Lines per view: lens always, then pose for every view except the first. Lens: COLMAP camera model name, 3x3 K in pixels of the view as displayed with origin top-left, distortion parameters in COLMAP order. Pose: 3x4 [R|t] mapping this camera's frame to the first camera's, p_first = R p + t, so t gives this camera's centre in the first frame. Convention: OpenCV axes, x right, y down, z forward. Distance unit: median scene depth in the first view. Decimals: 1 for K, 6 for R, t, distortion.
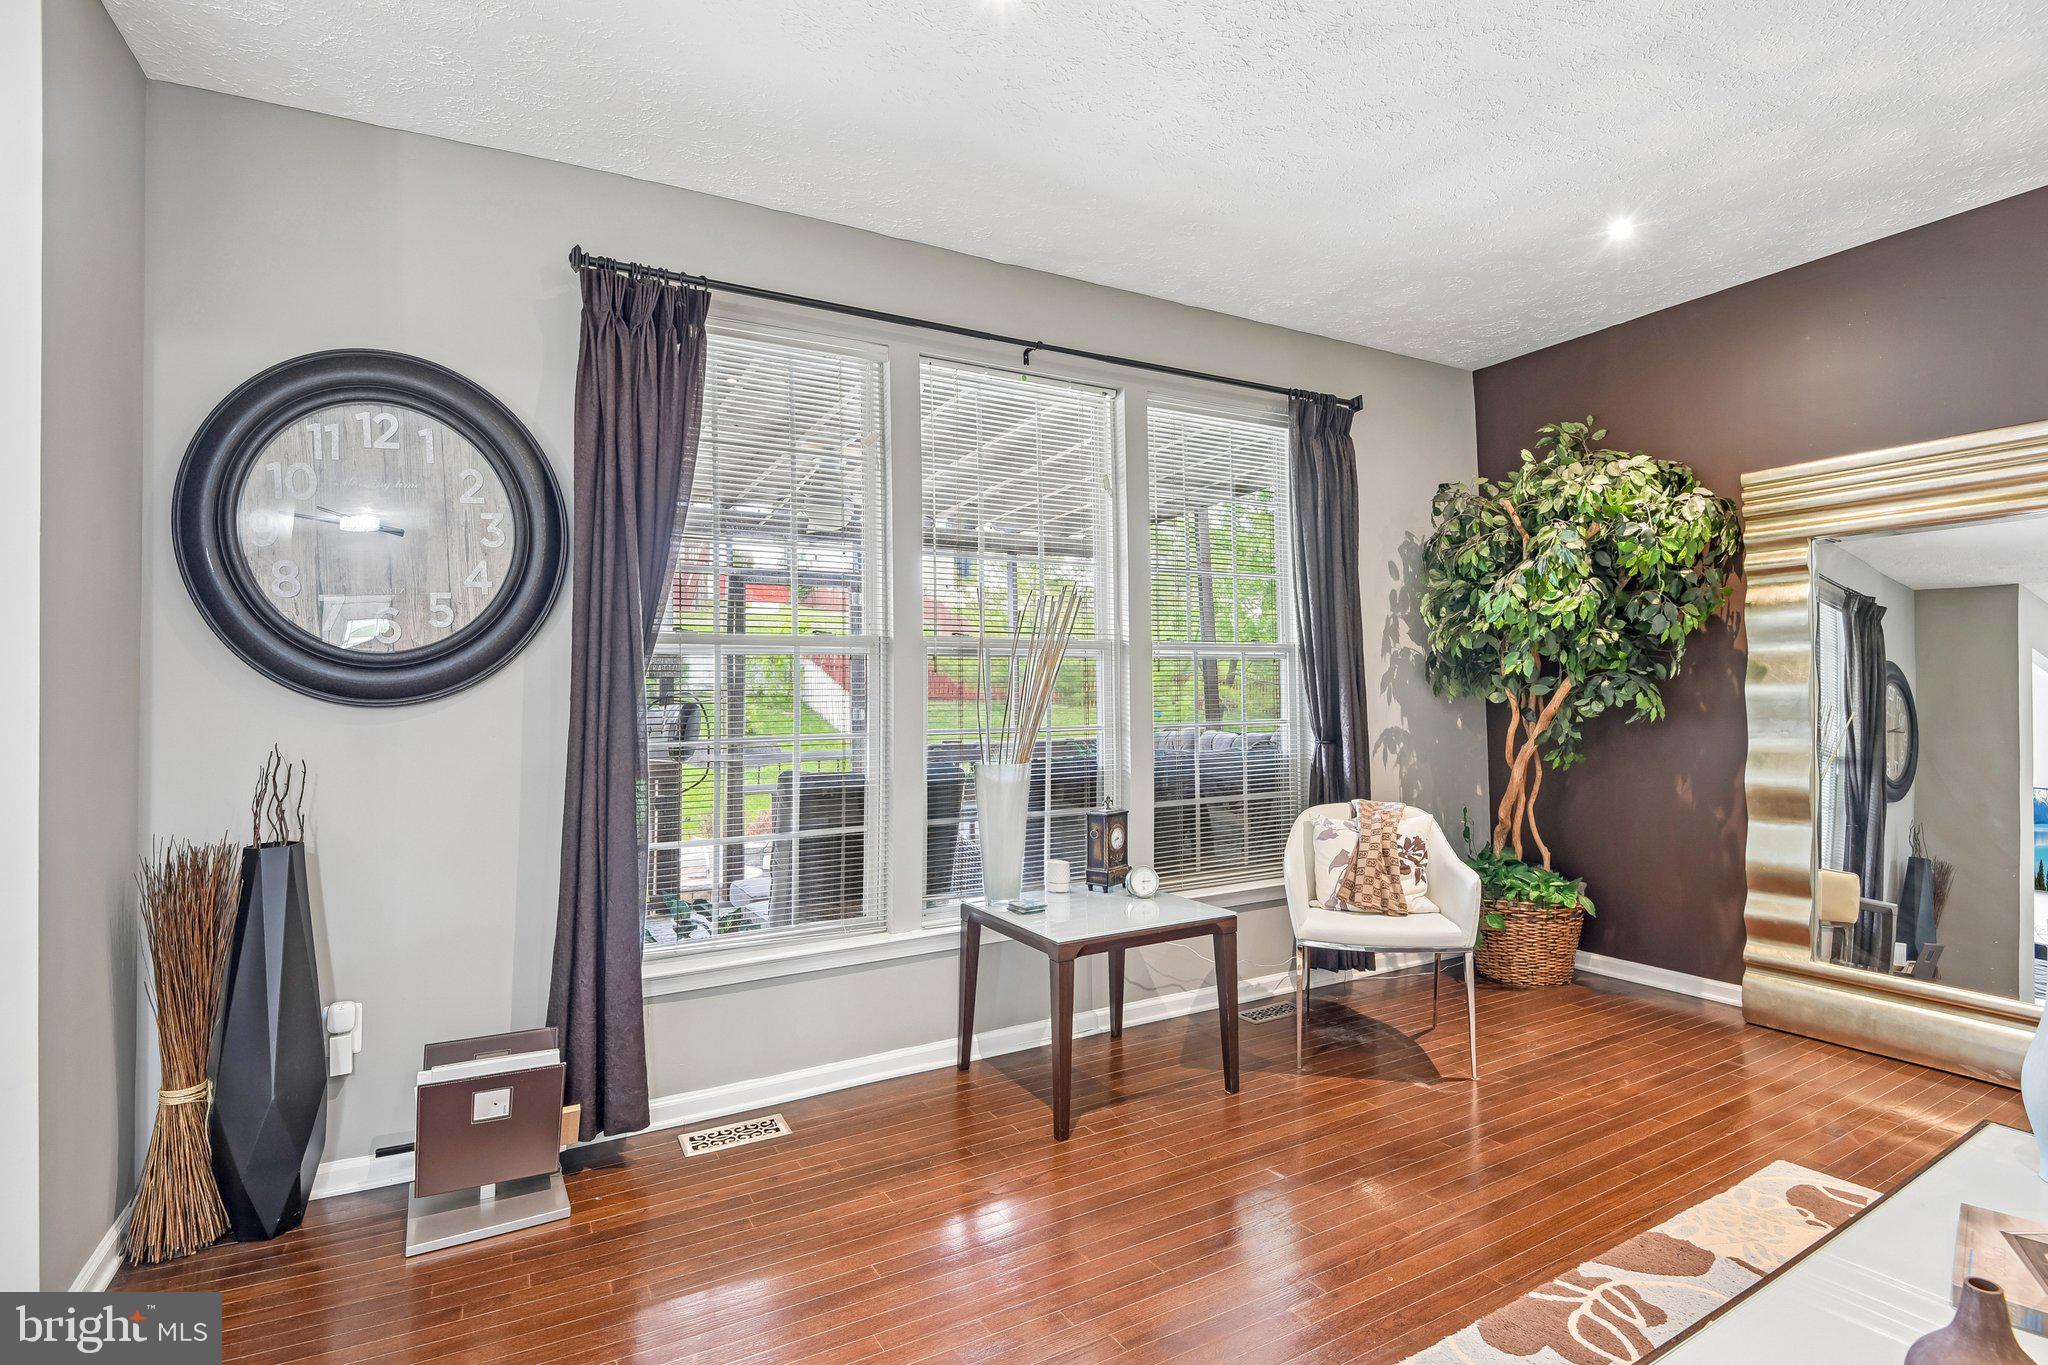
lens RADIAL K [[976.7, 0, 1024.0], [0, 976.7, 682.5], [0, 0, 1]] dist [0.028864, -0.013484]
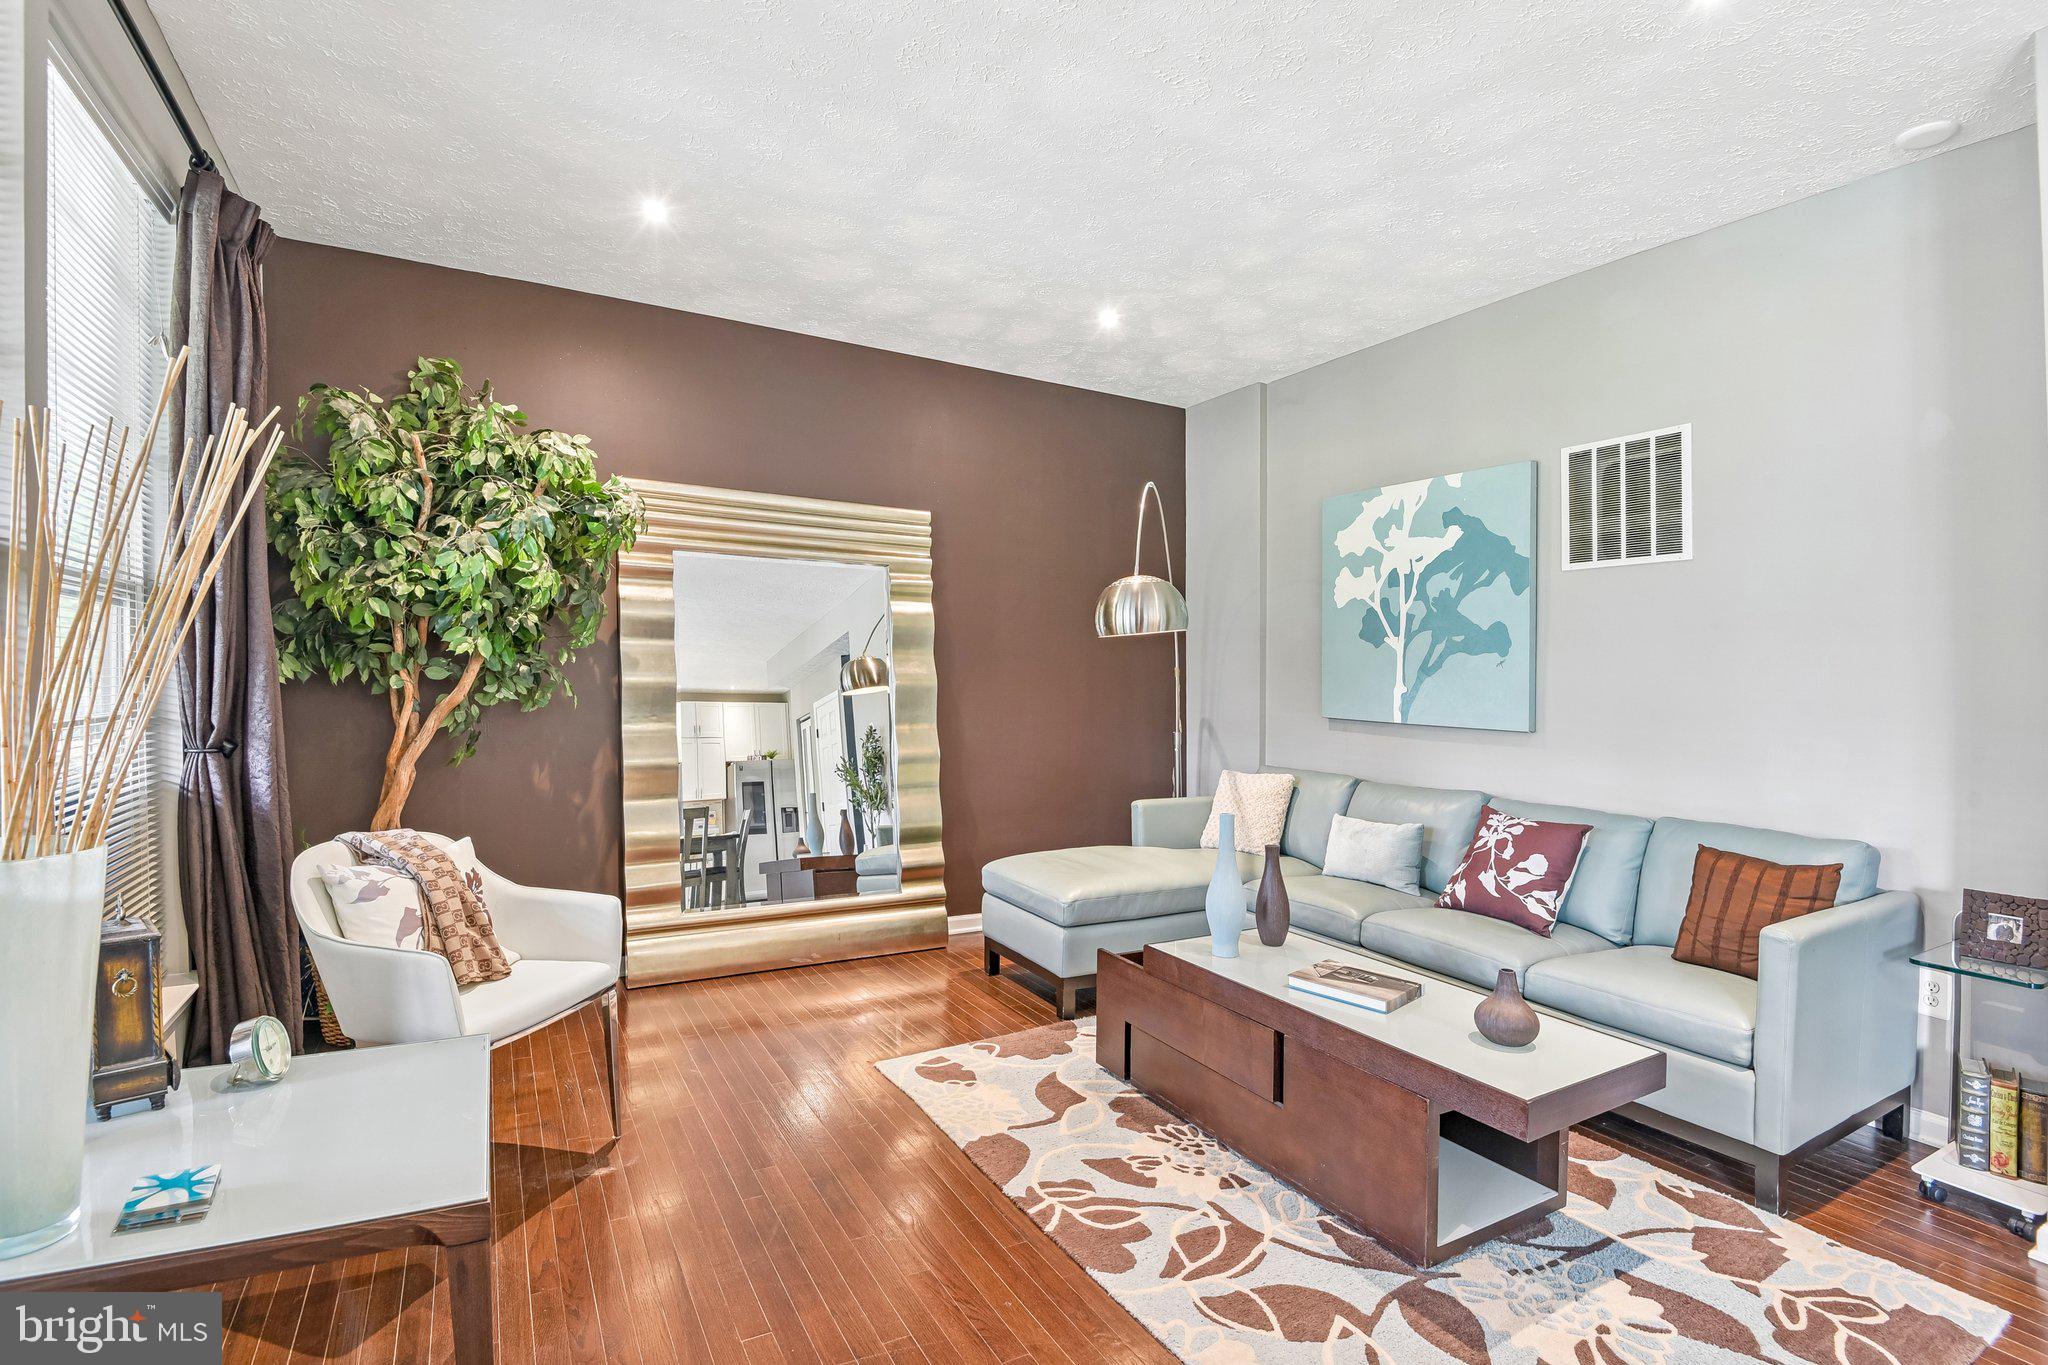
lens RADIAL K [[969.8, 0, 1030.7], [0, 969.8, 699.4], [0, 0, 1]] dist [-0.000542, -0.000476]
pose [[0.046024, -0.006701, 0.998918, -0.325721], [-0.031013, 0.999486, 0.008134, 0.008739], [-0.998459, -0.031354, 0.045792, 0.565219]]
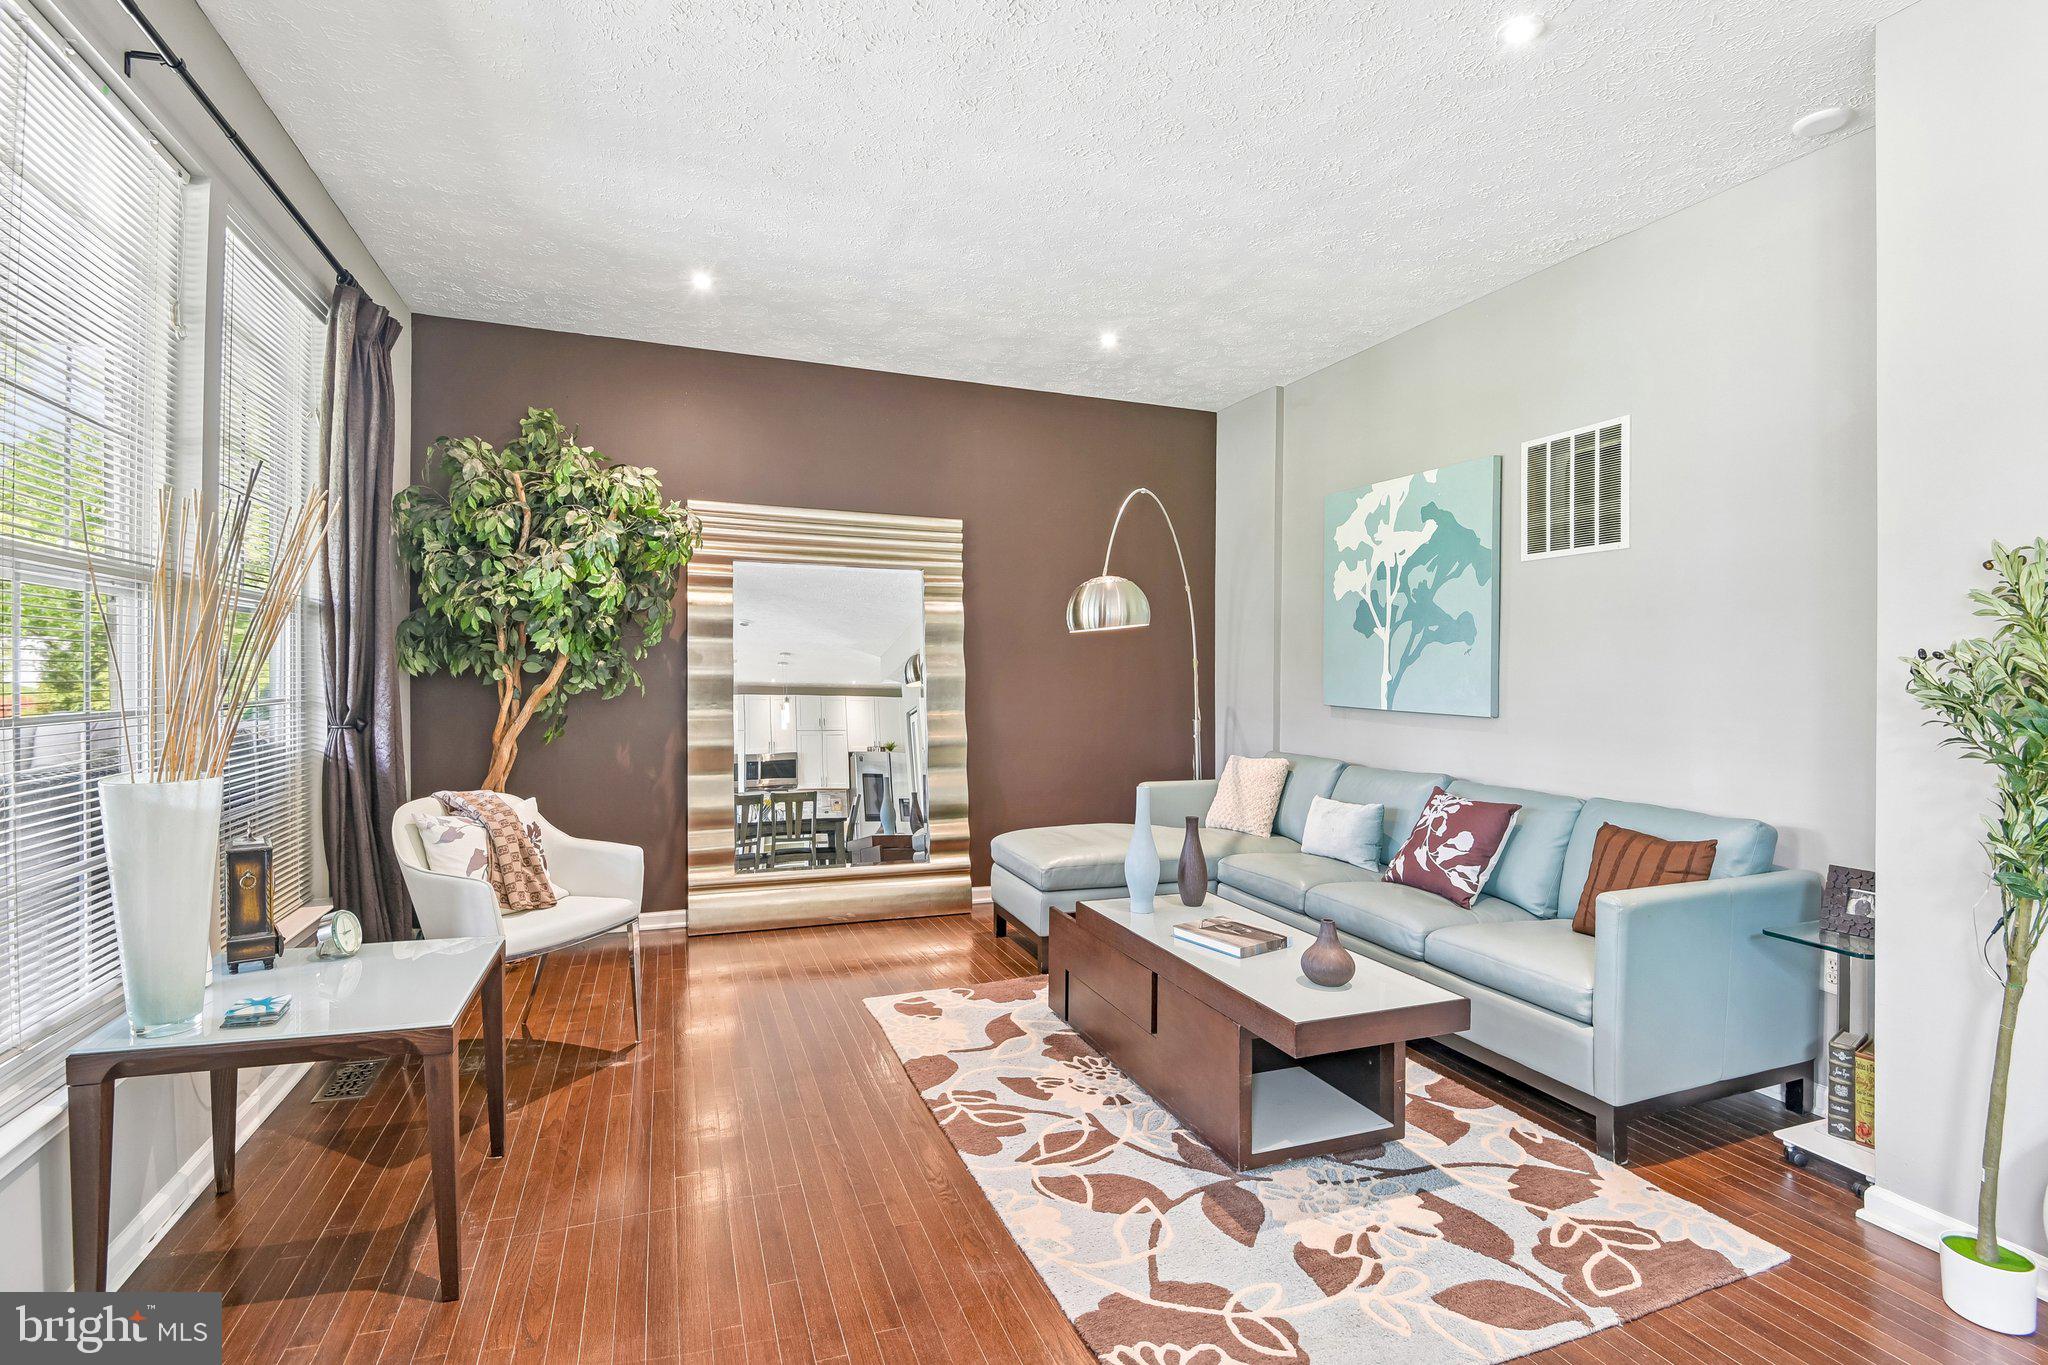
lens RADIAL K [[976.7, 0, 1024.0], [0, 976.7, 682.5], [0, 0, 1]] dist [0.028864, -0.013484]
pose [[0.205860, 0.005336, 0.978567, -0.439027], [-0.026842, 0.999640, 0.000195, 0.010642], [-0.978213, -0.026307, 0.205929, 0.362512]]
